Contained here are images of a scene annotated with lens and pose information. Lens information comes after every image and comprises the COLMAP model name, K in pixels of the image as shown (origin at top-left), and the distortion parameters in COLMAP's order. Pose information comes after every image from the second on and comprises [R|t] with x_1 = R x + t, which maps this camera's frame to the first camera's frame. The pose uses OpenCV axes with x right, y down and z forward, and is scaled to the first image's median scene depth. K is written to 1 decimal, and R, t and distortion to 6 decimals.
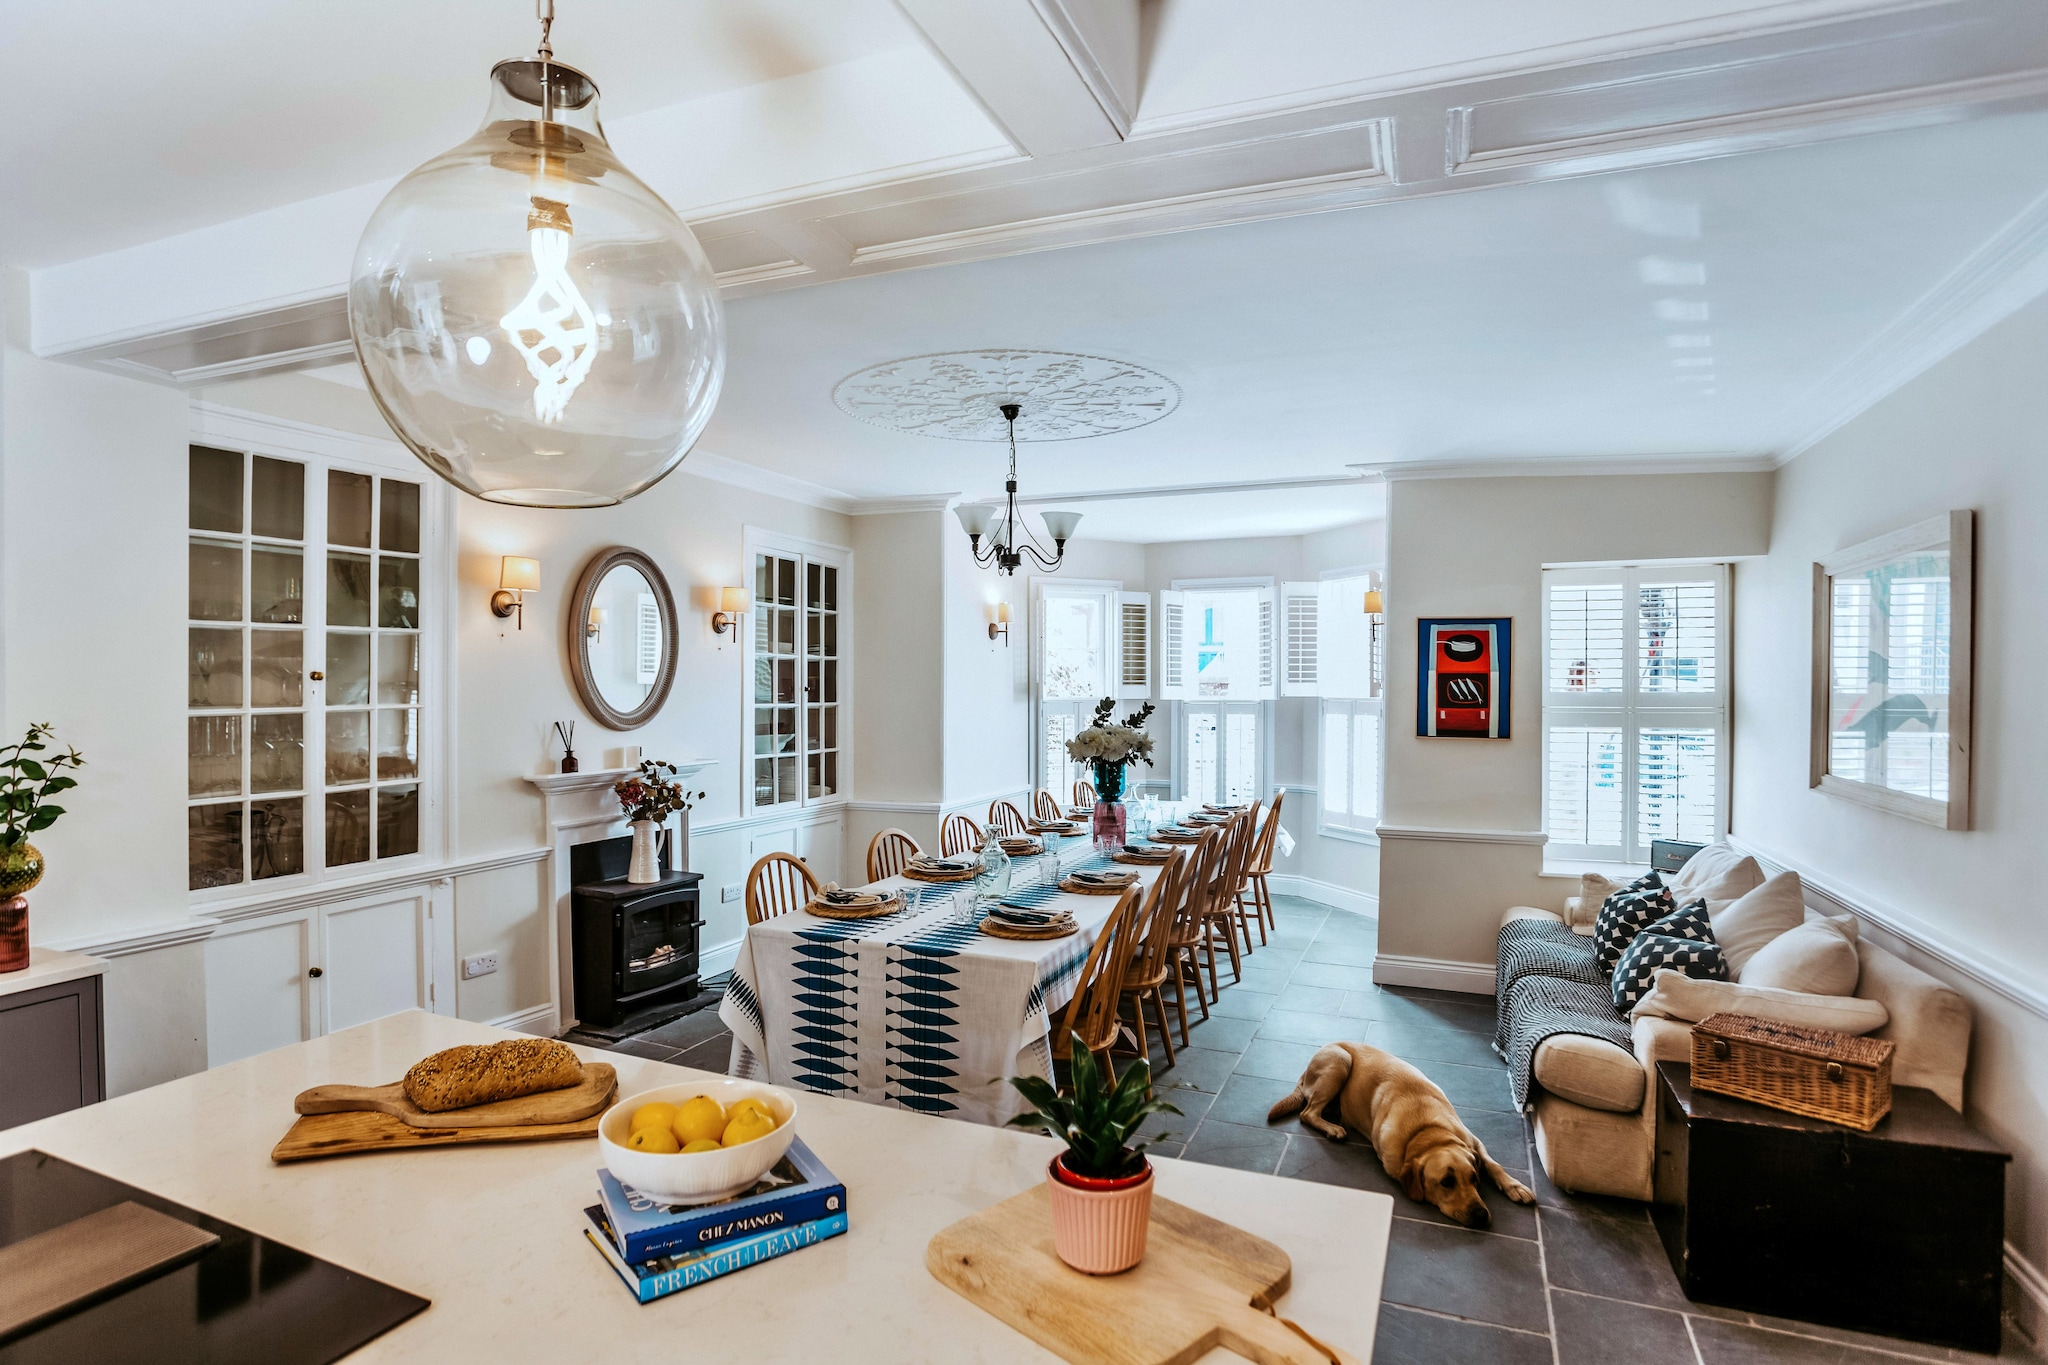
lens RADIAL K [[1062.3, 0, 1024.0], [0, 1062.3, 682.5], [0, 0, 1]] dist [-0.065681, 0.031483]
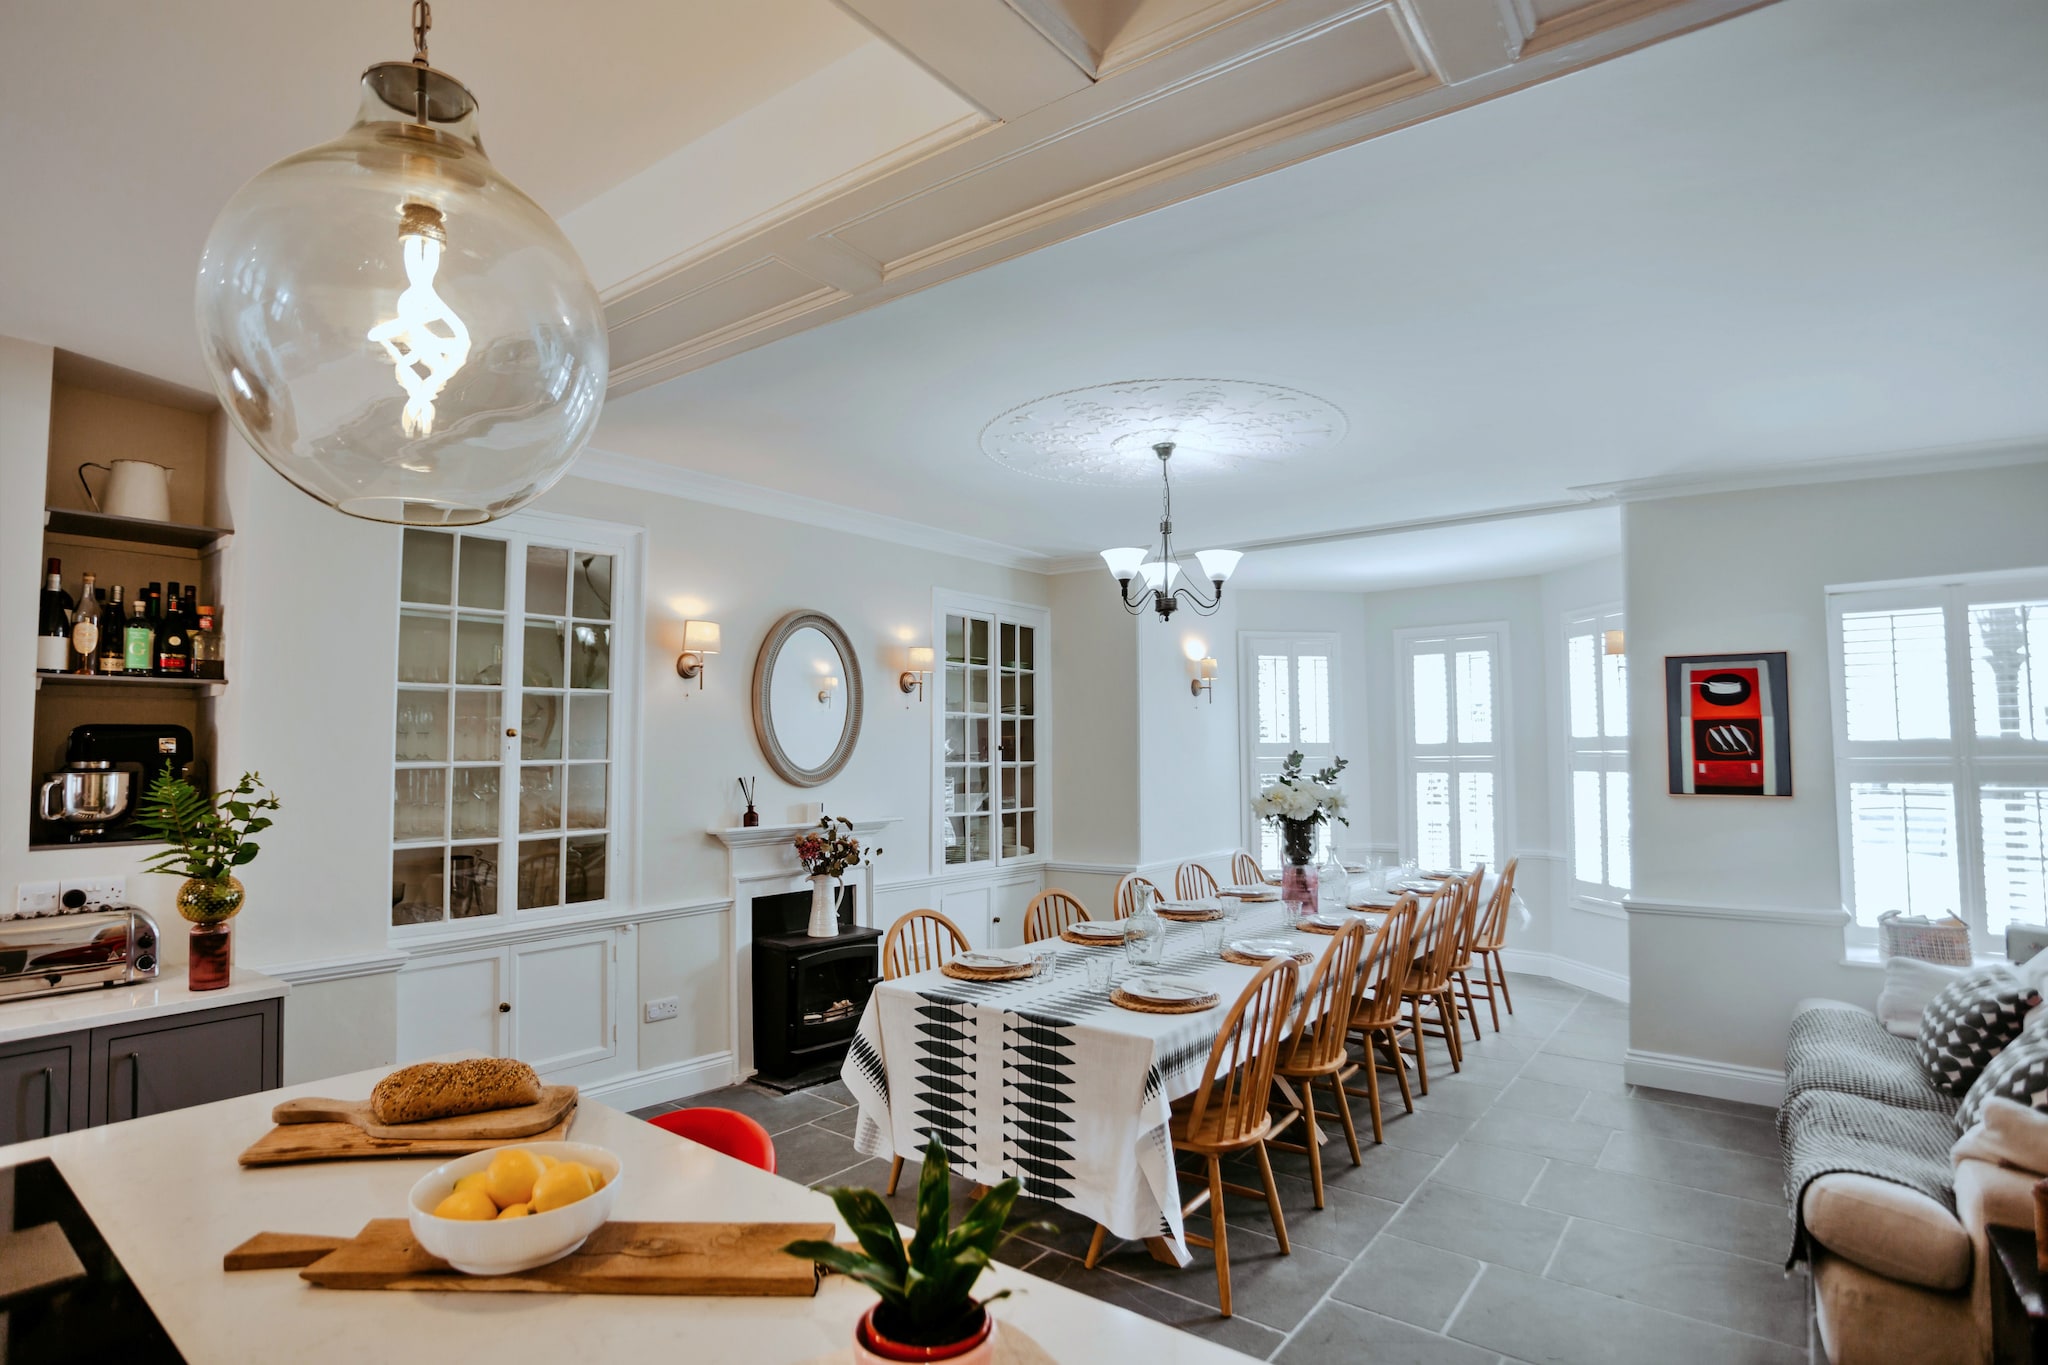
lens RADIAL K [[1035.1, 0, 1024.0], [0, 1035.1, 682.5], [0, 0, 1]] dist [-0.065126, 0.027995]
pose [[0.966851, -0.024917, -0.254122, 0.089046], [0.008281, 0.997764, -0.066327, 0.012877], [0.255206, 0.062024, 0.964895, 0.074575]]
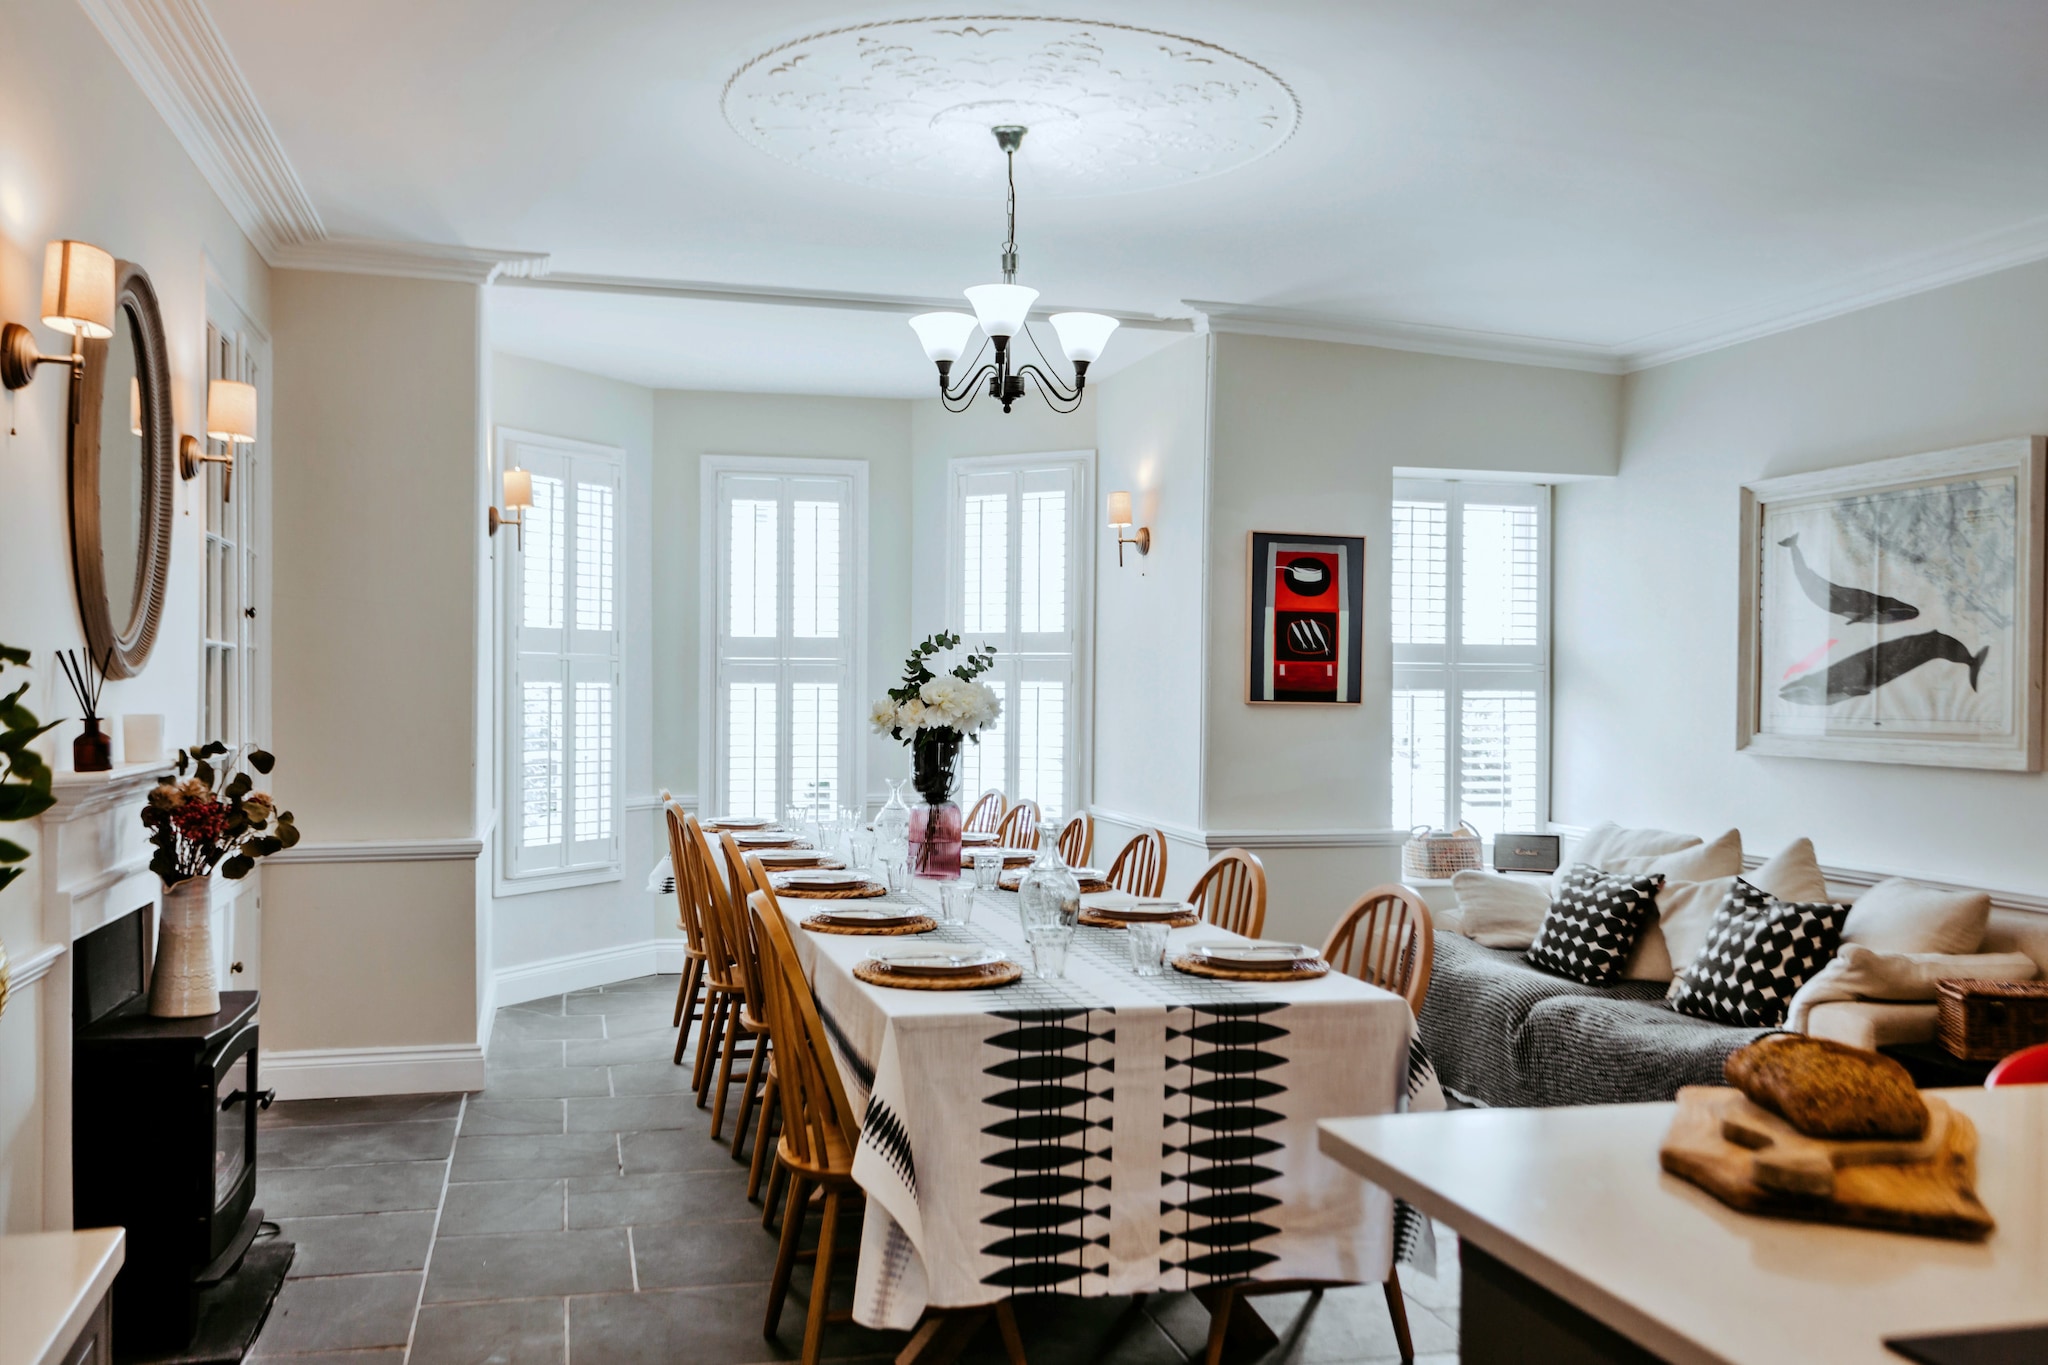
lens RADIAL K [[1805.2, 0, 1028.5], [0, 1805.2, 669.2], [0, 0, 1]] dist [-0.003061, 0.002361]
pose [[0.785316, 0.009877, 0.619016, -0.576728], [-0.007947, 0.999951, -0.005874, 0.045521], [-0.619044, -0.000306, 0.785356, 0.177325]]
